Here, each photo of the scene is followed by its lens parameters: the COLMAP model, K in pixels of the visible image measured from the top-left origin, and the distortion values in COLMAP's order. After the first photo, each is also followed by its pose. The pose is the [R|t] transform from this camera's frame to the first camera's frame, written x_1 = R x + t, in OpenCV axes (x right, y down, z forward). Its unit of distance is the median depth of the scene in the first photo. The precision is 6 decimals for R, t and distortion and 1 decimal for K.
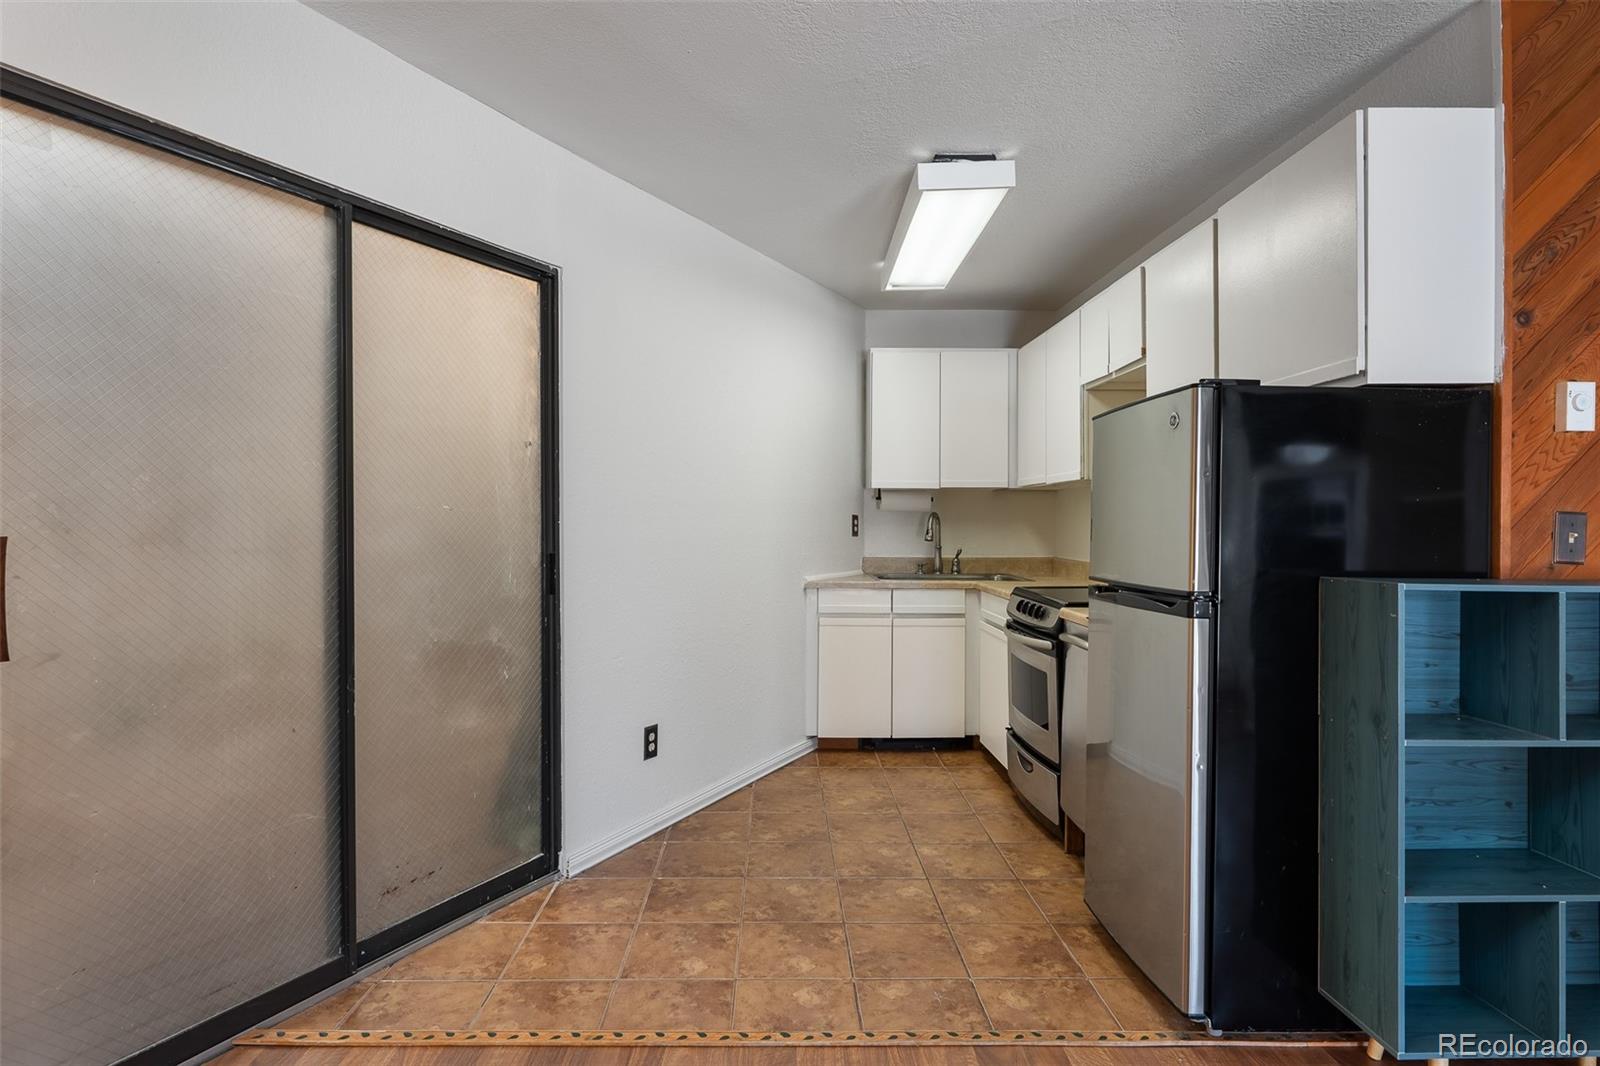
lens RADIAL K [[825.6, 0, 798.6], [0, 825.6, 527.8], [0, 0, 1]] dist [0.002171, 0.000173]
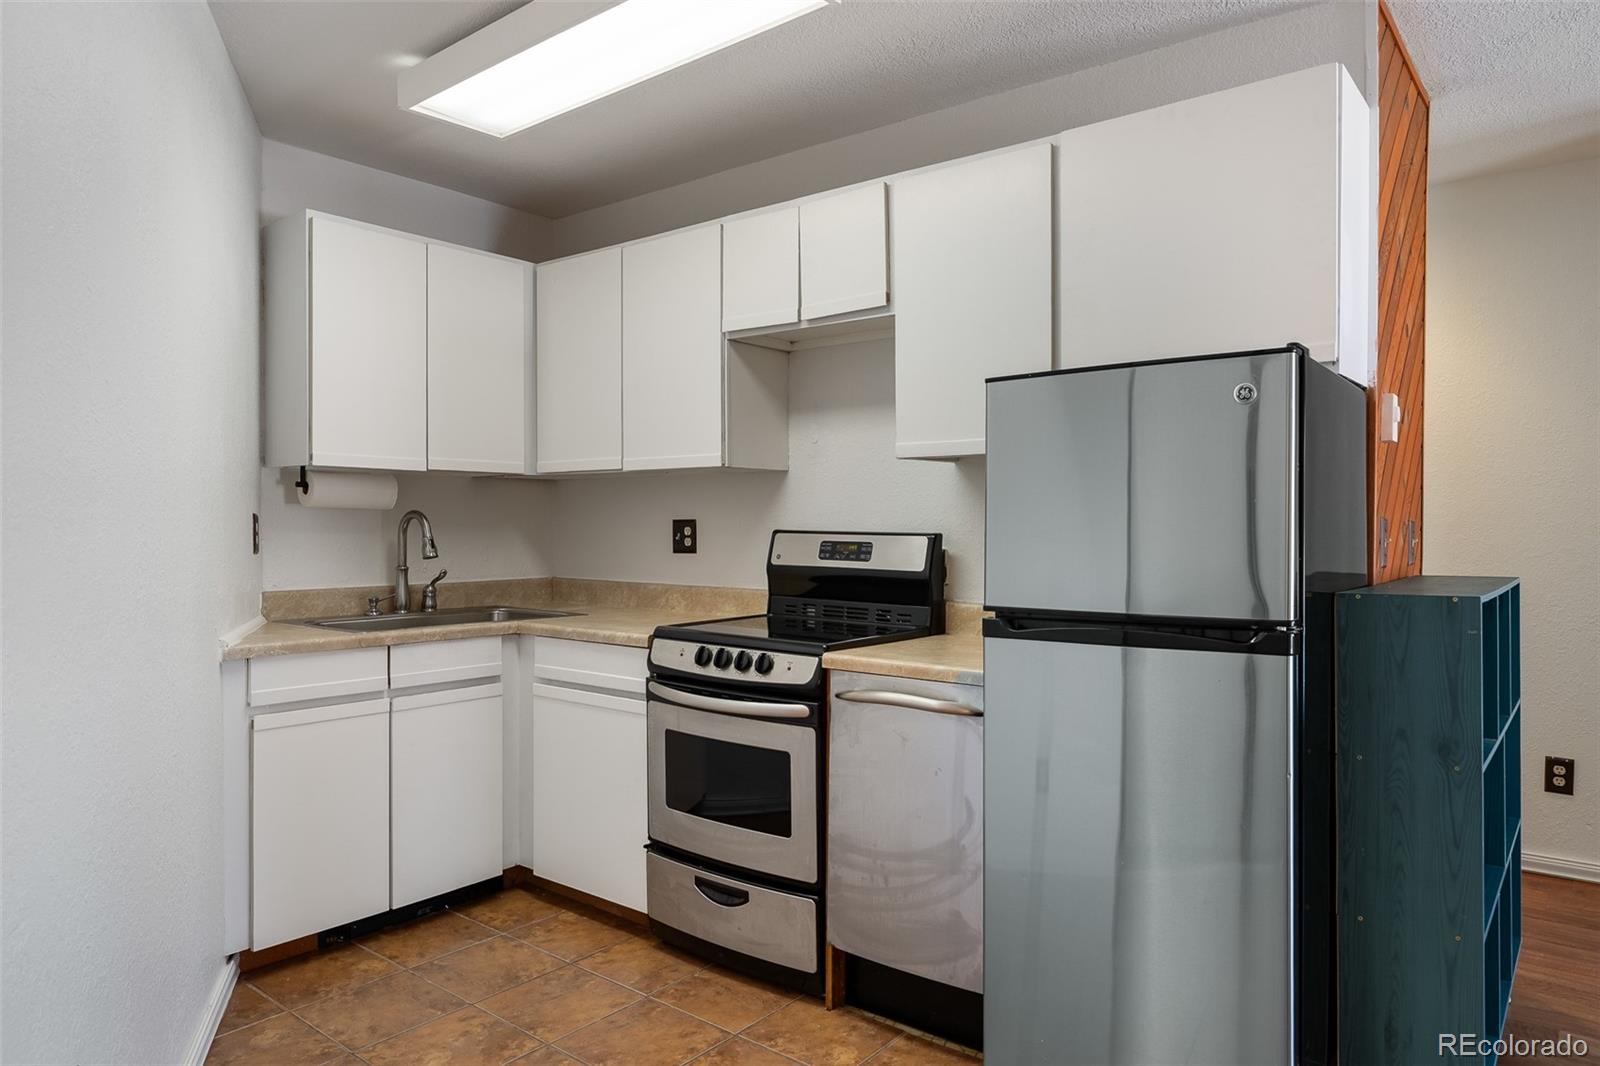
lens RADIAL K [[1020.0, 0, 800.1], [0, 1020.0, 530.4], [0, 0, 1]] dist [-0.005436, 0.002085]
pose [[0.639090, -0.007041, 0.769100, -0.241803], [0.006780, 0.999971, 0.003521, -0.005614], [-0.769102, 0.002964, 0.639119, 0.339371]]
